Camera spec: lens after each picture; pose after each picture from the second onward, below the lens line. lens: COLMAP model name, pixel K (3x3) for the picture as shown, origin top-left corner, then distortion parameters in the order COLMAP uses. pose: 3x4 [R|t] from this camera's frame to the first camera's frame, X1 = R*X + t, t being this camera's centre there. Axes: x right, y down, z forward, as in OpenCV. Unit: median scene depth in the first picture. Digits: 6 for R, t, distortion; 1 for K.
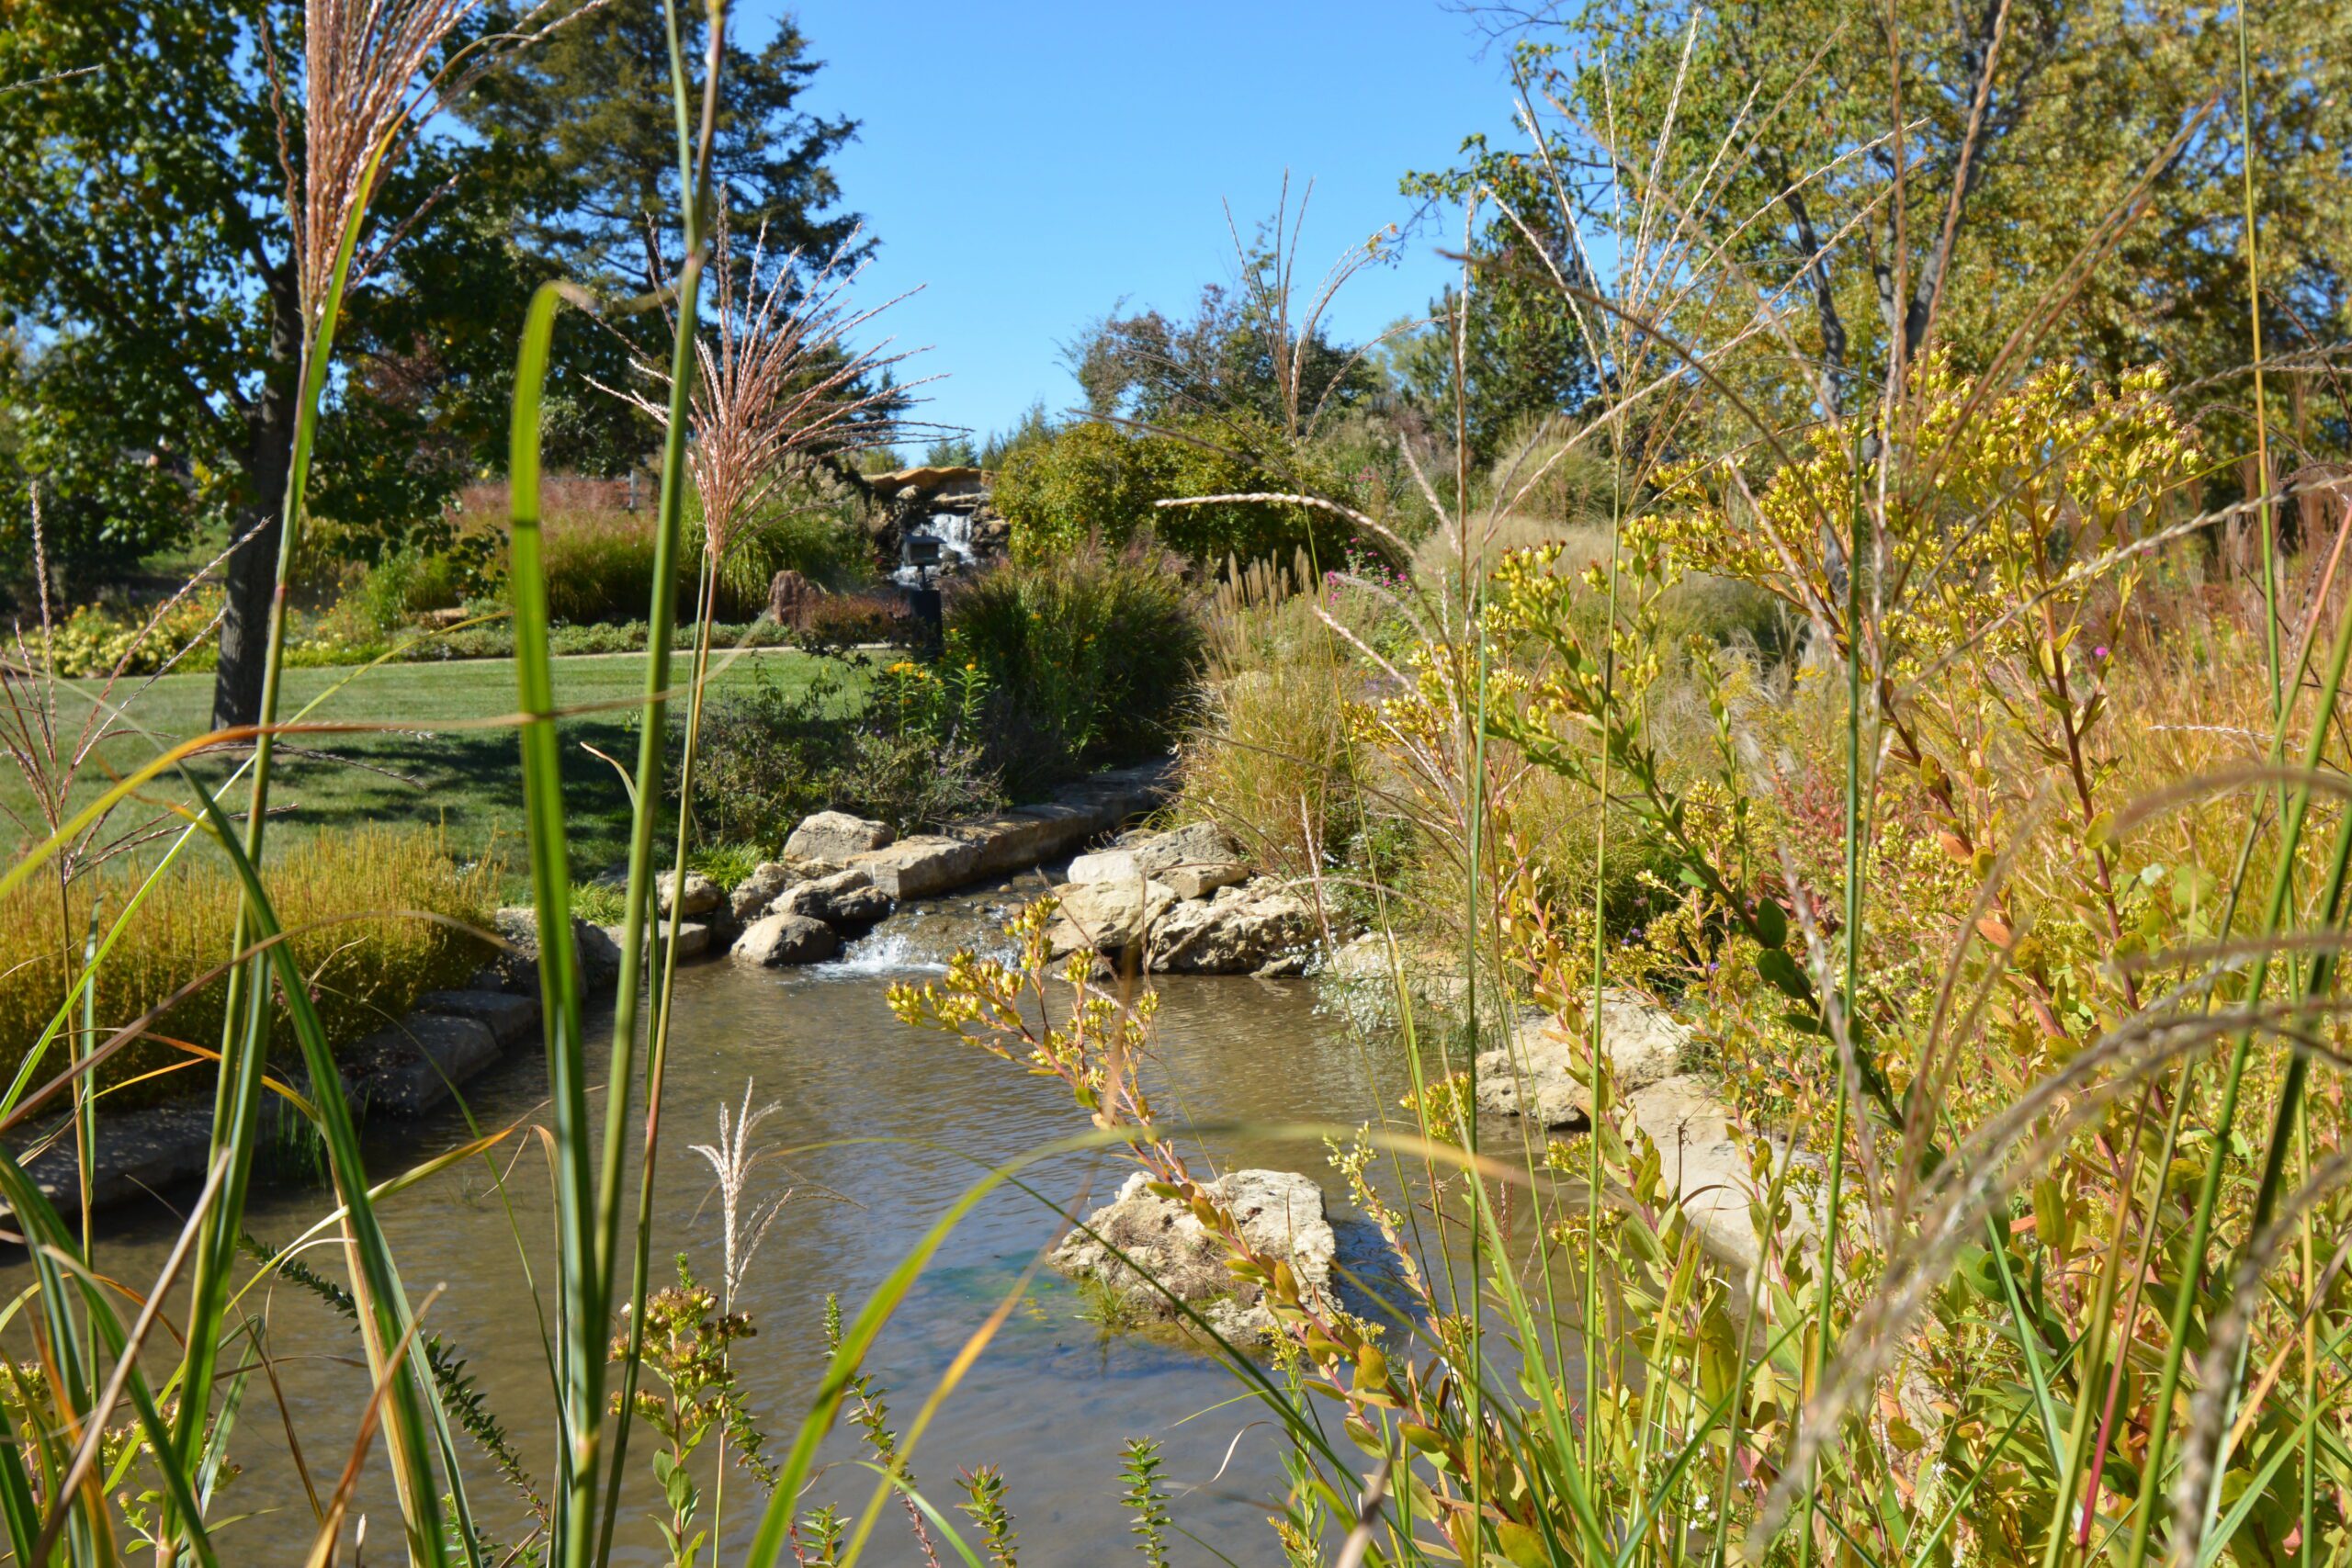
lens RADIAL K [[2268.1, 0, 1177.2], [0, 2268.1, 831.4], [0, 0, 1]] dist [0.007832, 0.034653]
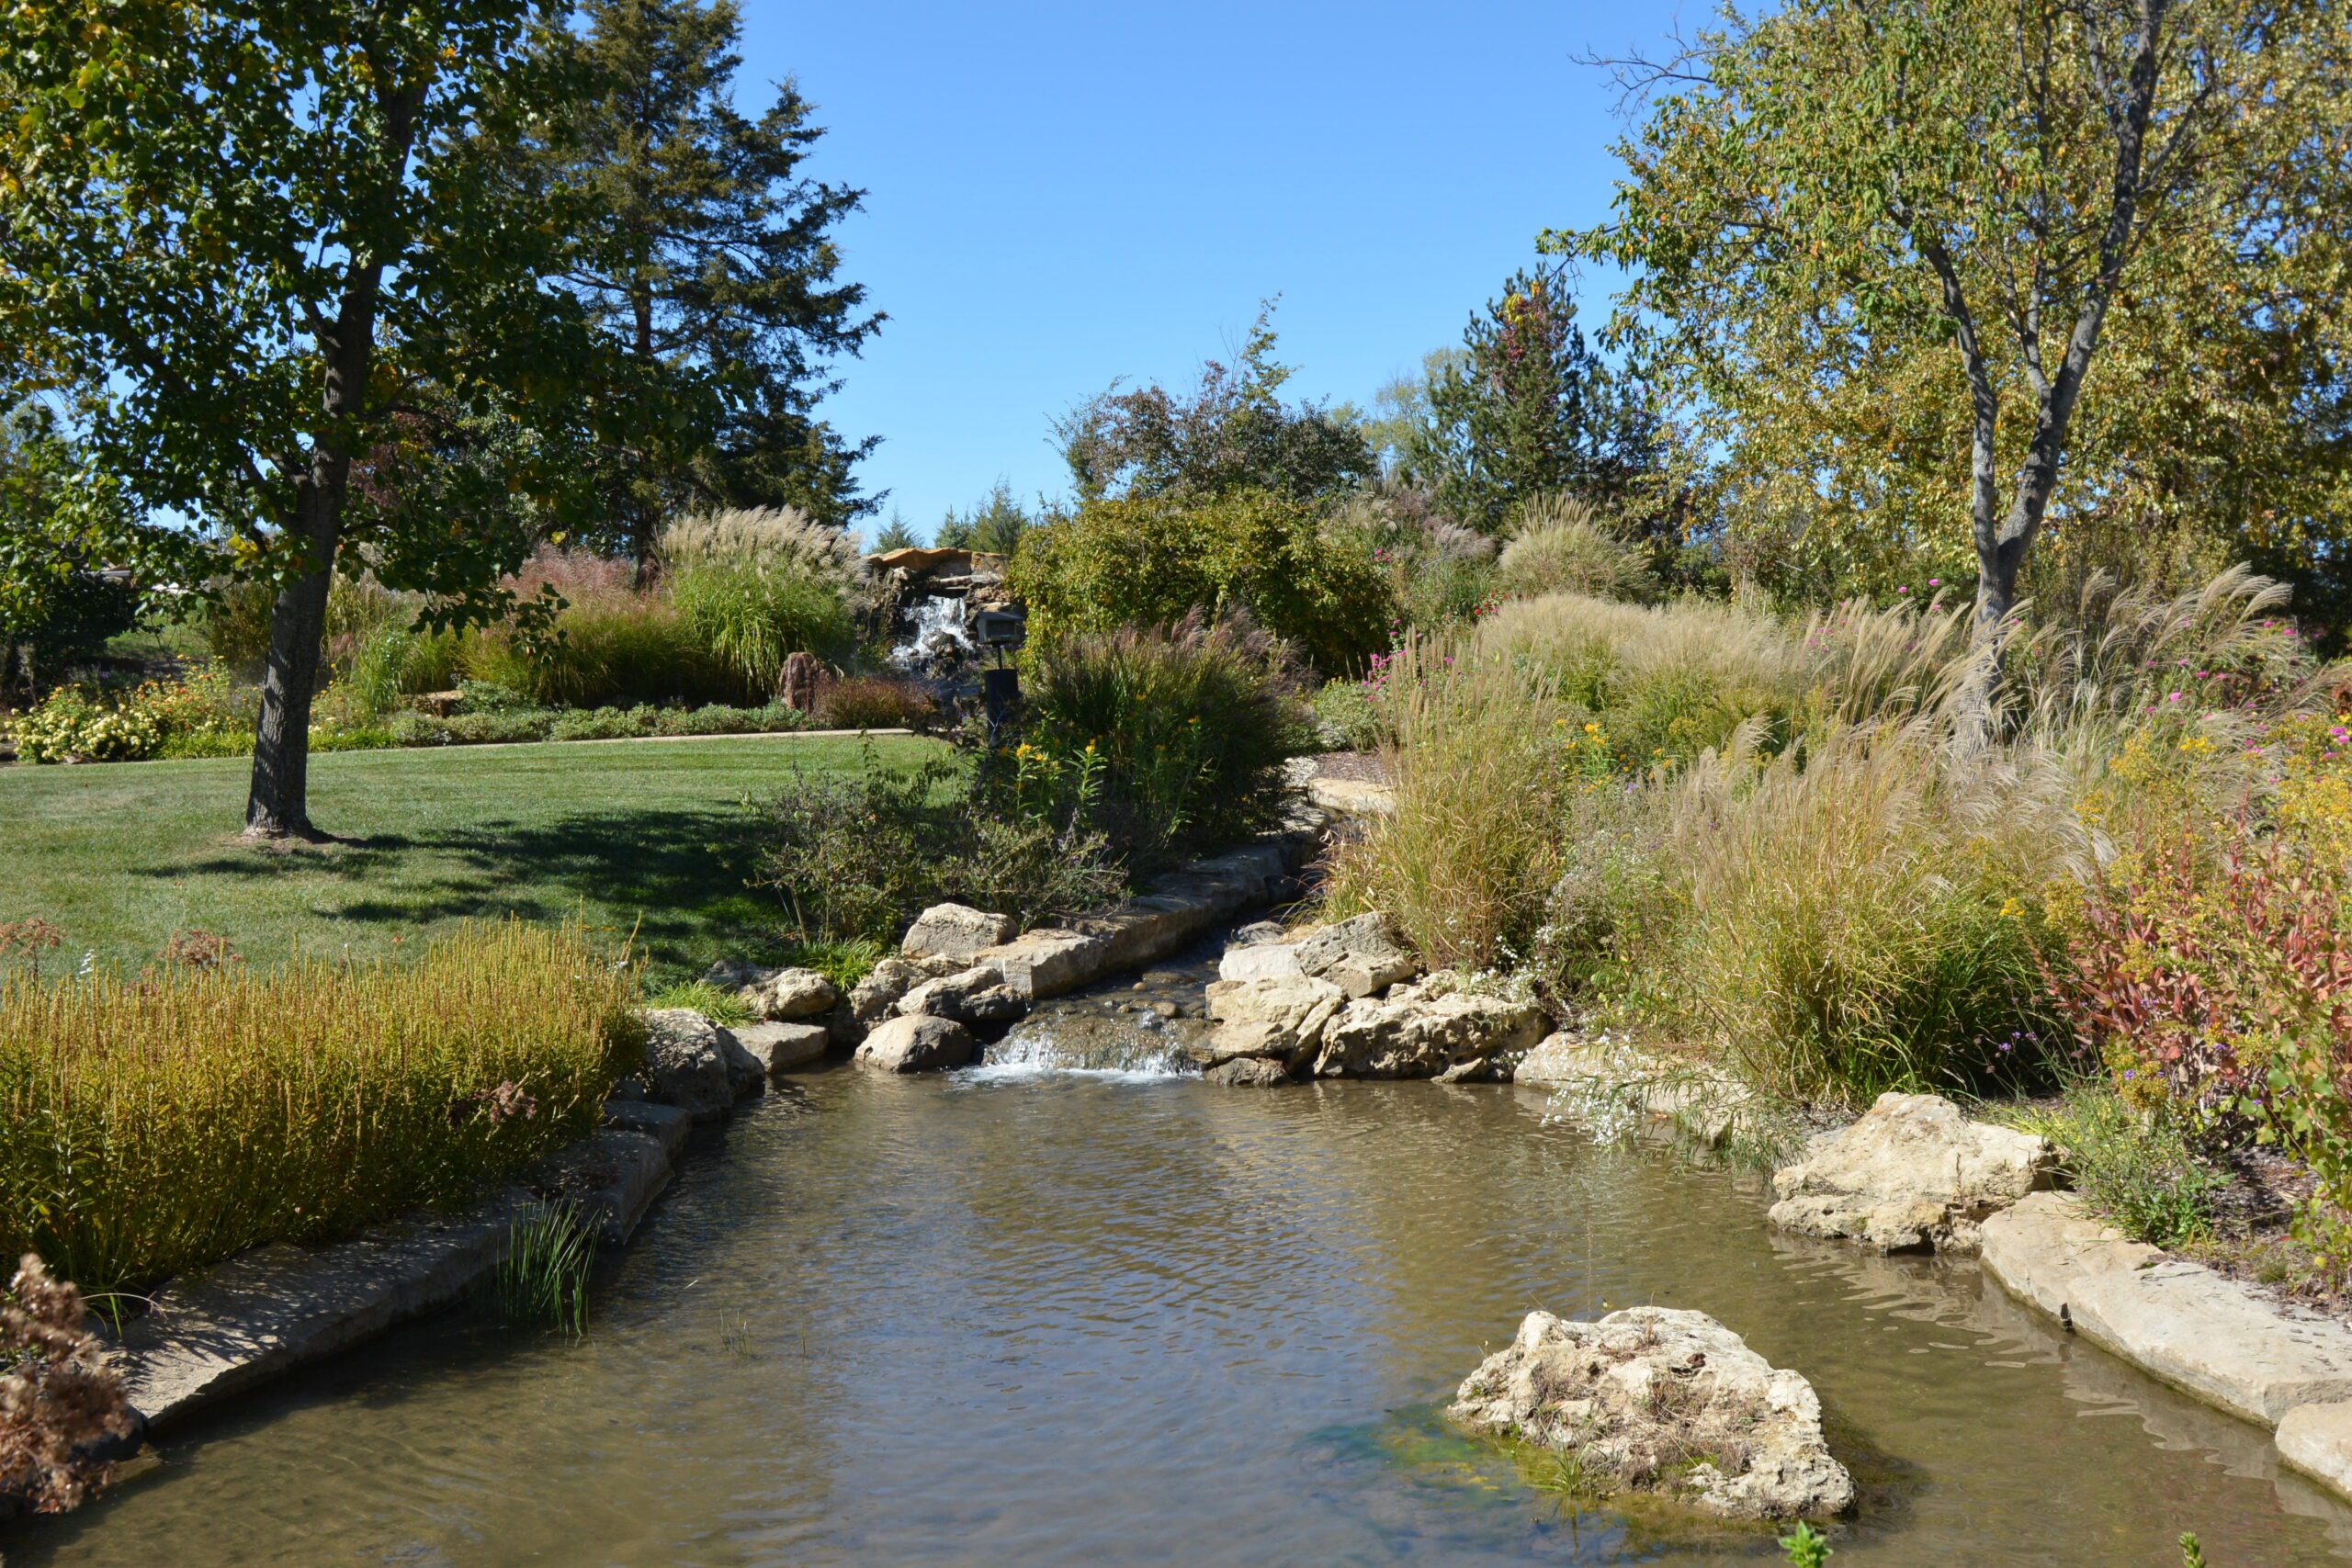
lens RADIAL K [[2312.7, 0, 1173.2], [0, 2312.7, 830.8], [0, 0, 1]] dist [0.018680, -0.015116]
pose [[0.999413, 0.000078, 0.034269, -0.091078], [0.001333, 0.999151, -0.041165, 0.000562], [-0.034244, 0.041187, 0.998564, 0.050056]]
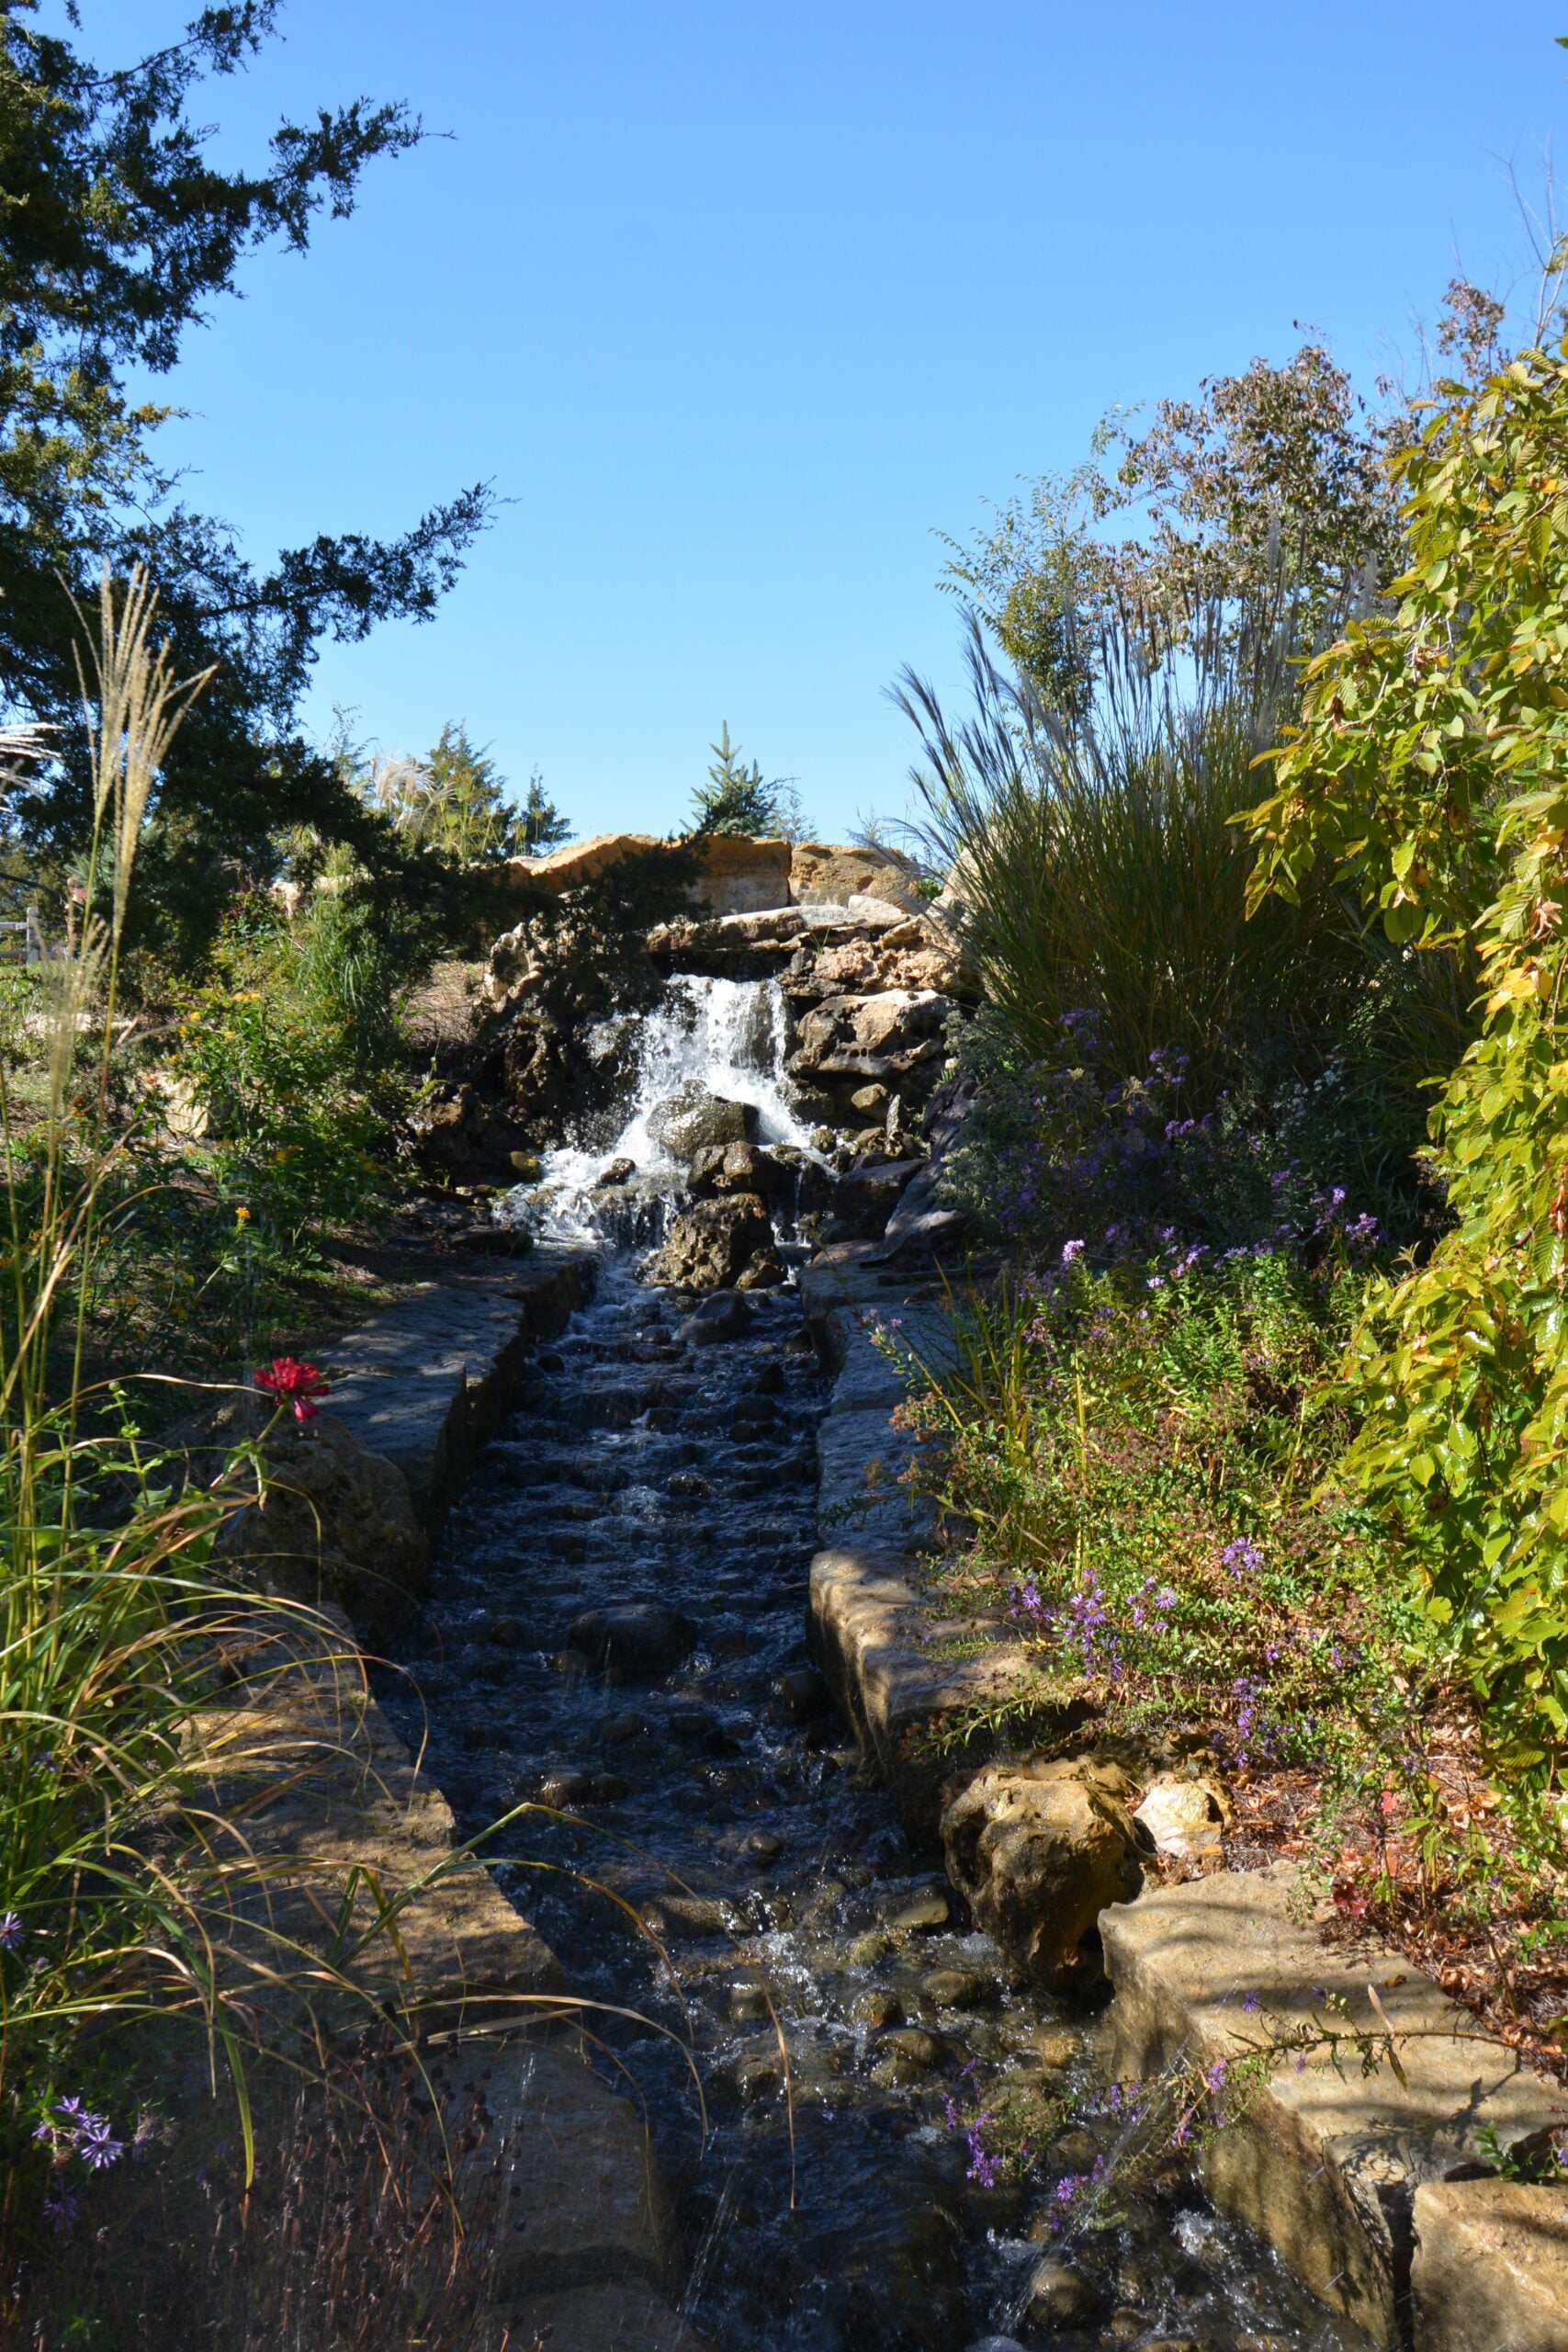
lens RADIAL K [[2230.2, 0, 784.0], [0, 2230.2, 1176.0], [0, 0, 1]] dist [-0.006090, -0.013069]
pose [[0.999671, -0.014381, -0.021249, -0.214438], [0.013199, 0.998412, -0.054763, -0.246961], [0.022003, 0.054465, 0.998273, 1.798723]]
